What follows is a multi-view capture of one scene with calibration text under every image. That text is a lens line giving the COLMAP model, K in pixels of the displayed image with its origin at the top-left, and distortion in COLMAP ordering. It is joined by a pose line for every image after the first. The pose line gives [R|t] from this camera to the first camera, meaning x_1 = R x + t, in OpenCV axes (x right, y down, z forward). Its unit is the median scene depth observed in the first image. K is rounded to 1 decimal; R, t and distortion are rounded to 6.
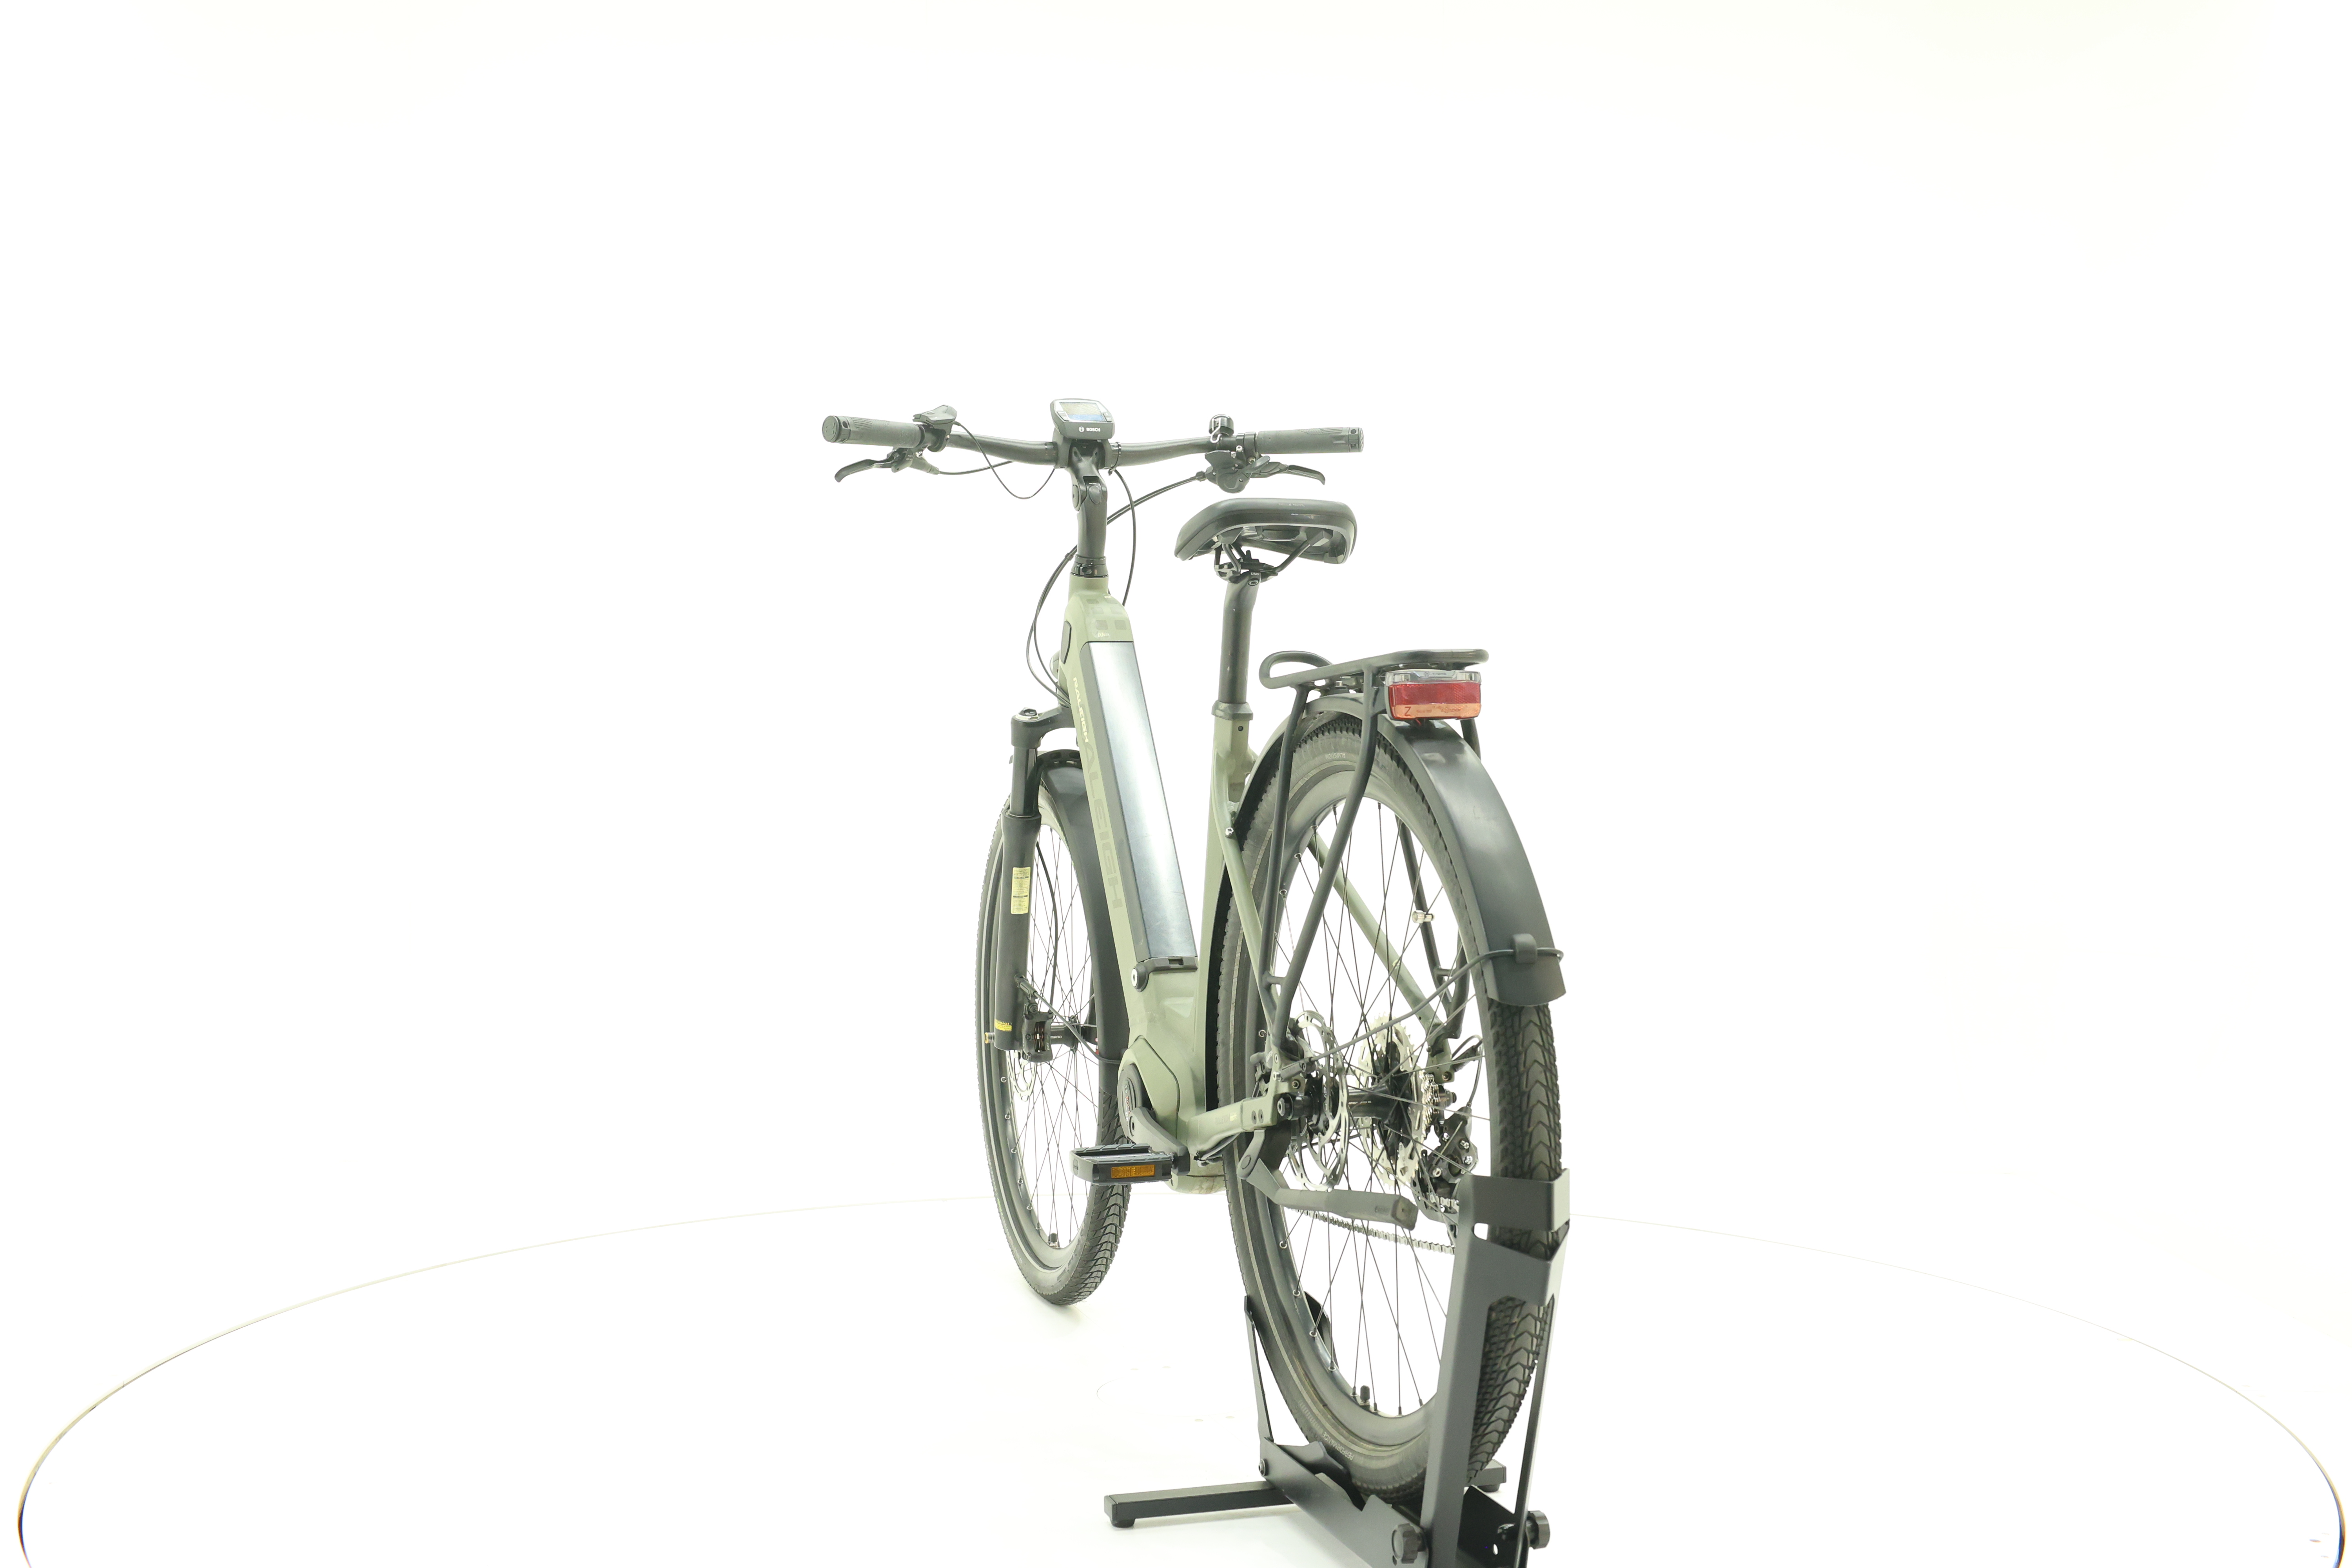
lens RADIAL K [[2506.8, 0, 1186.0], [0, 2506.8, 779.0], [0, 0, 1]] dist [-0.011713, 0.000000]
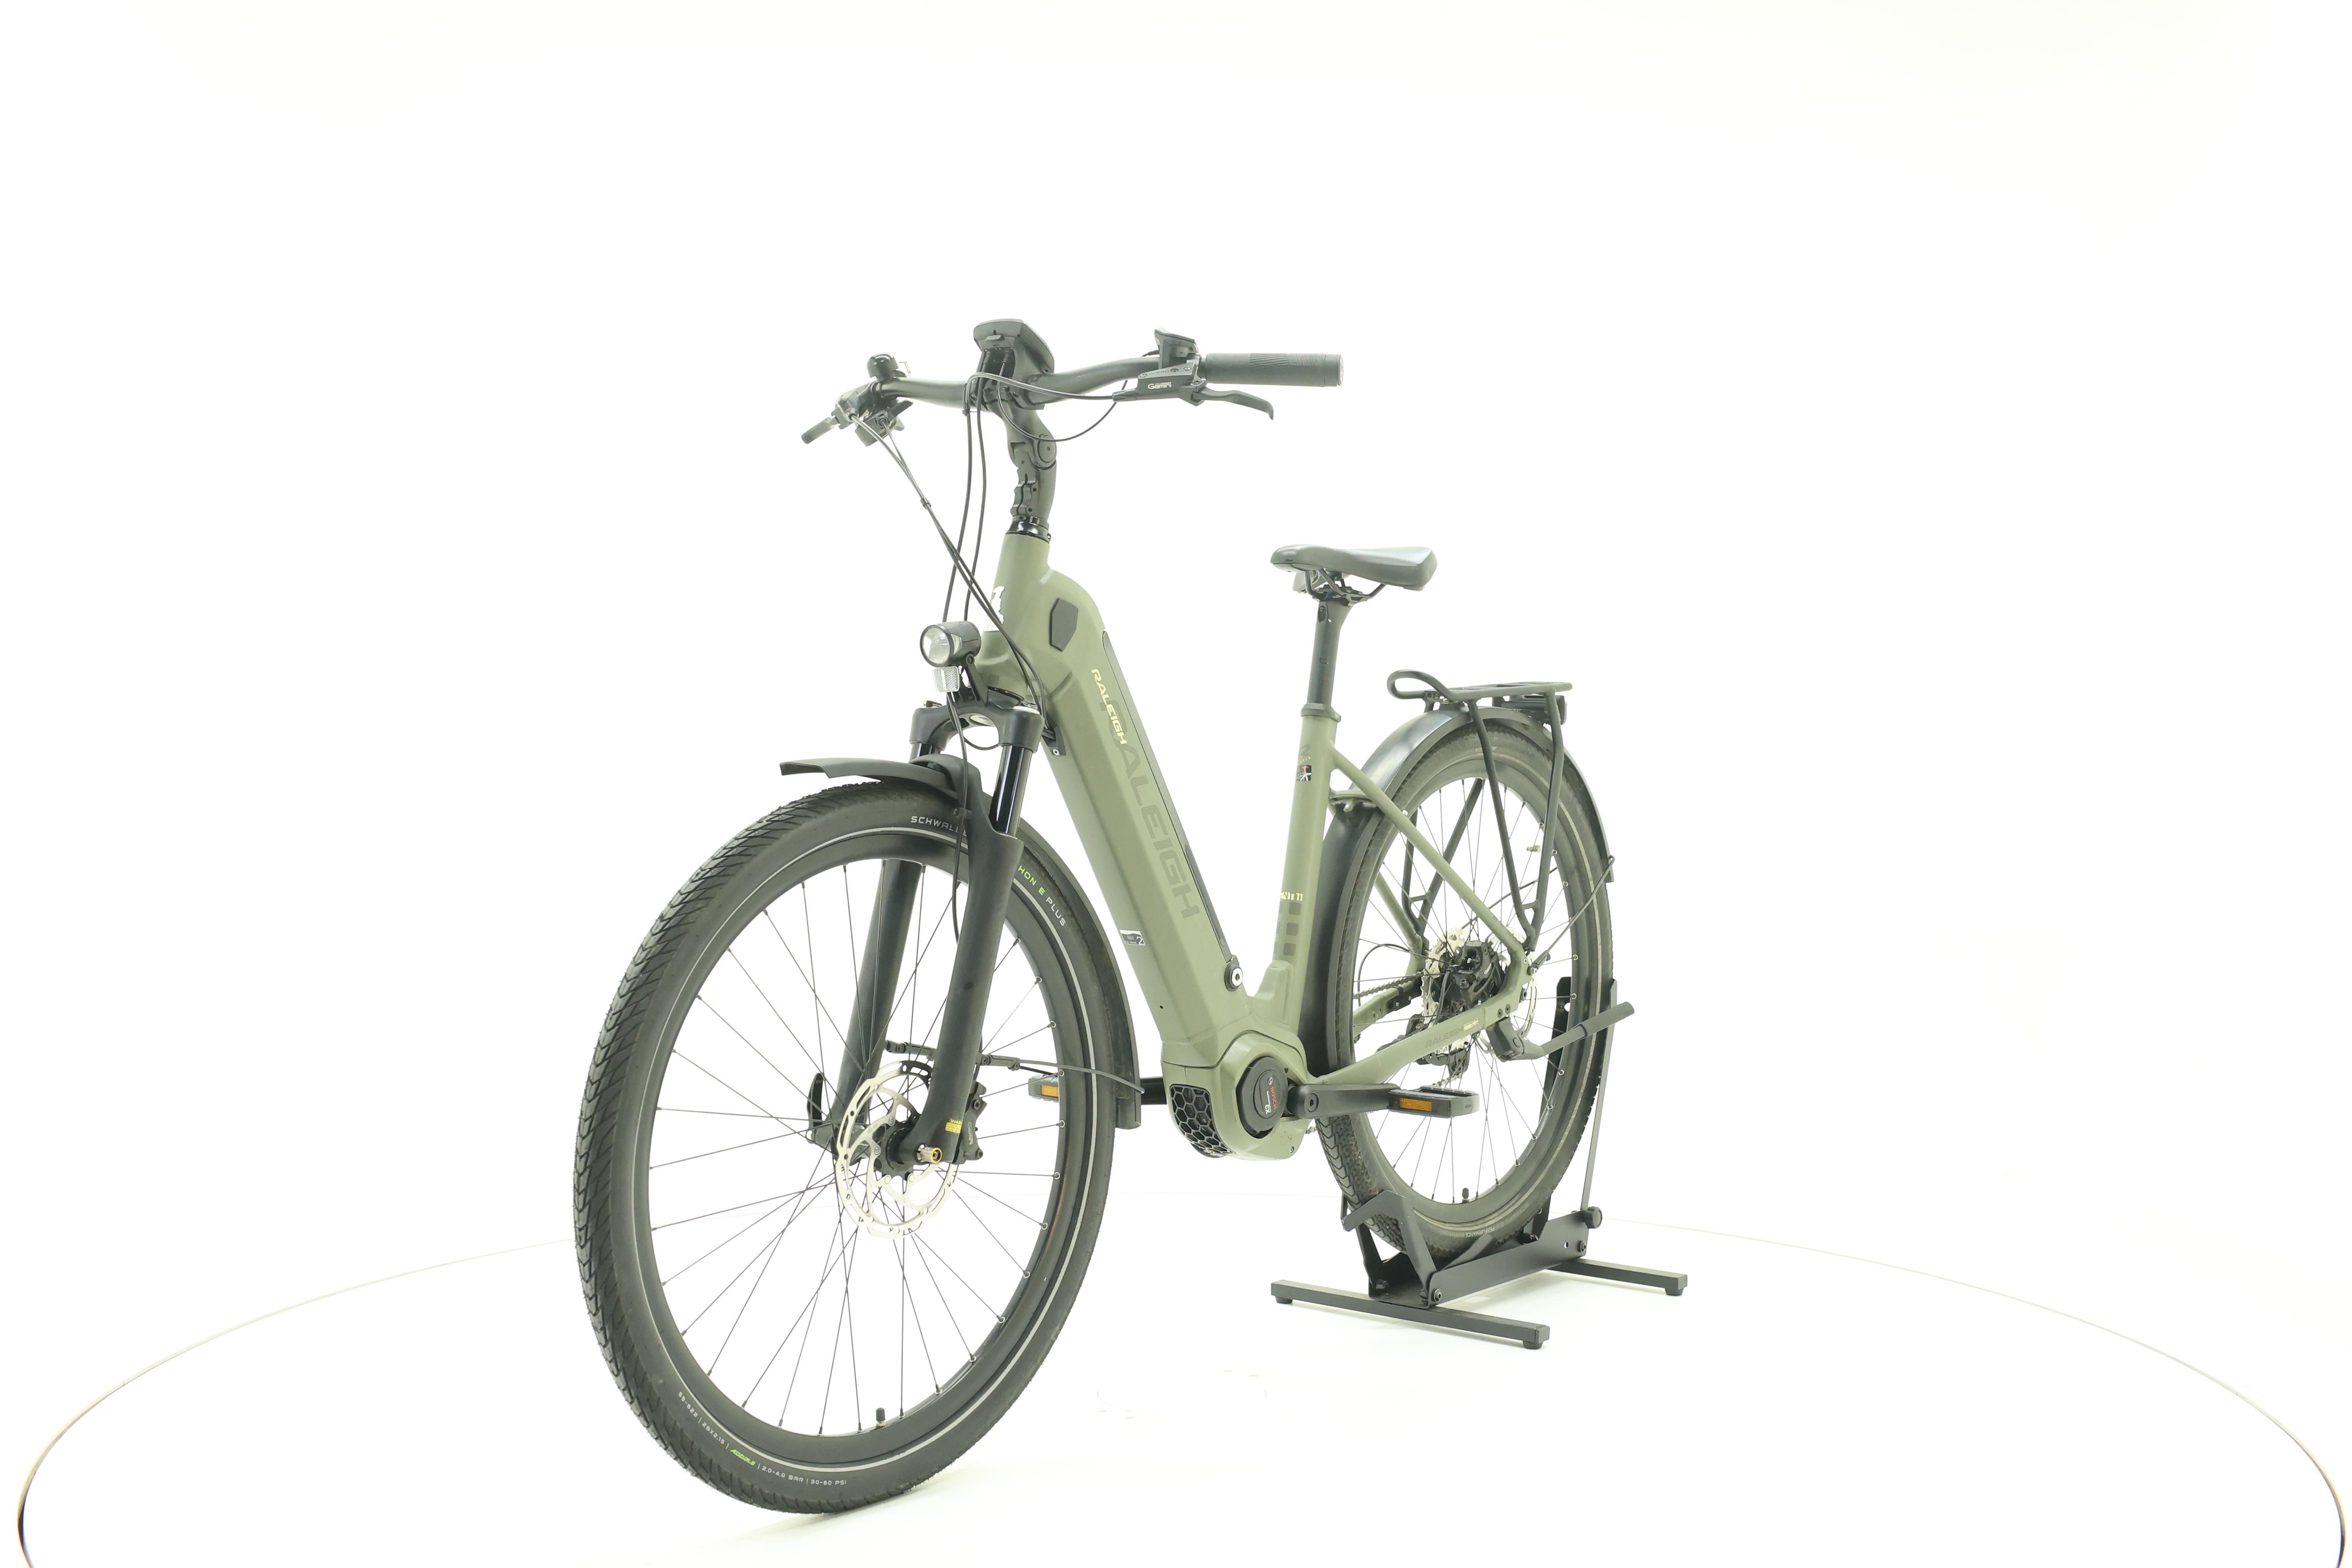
lens RADIAL K [[2506.8, 0, 1181.5], [0, 2506.8, 786.5], [0, 0, 1]] dist [-0.011713, 0.000000]
pose [[-0.548332, -0.022732, 0.835952, -0.848034], [0.010646, 0.999360, 0.034159, -0.031583], [-0.836193, 0.027630, -0.547739, 1.571441]]
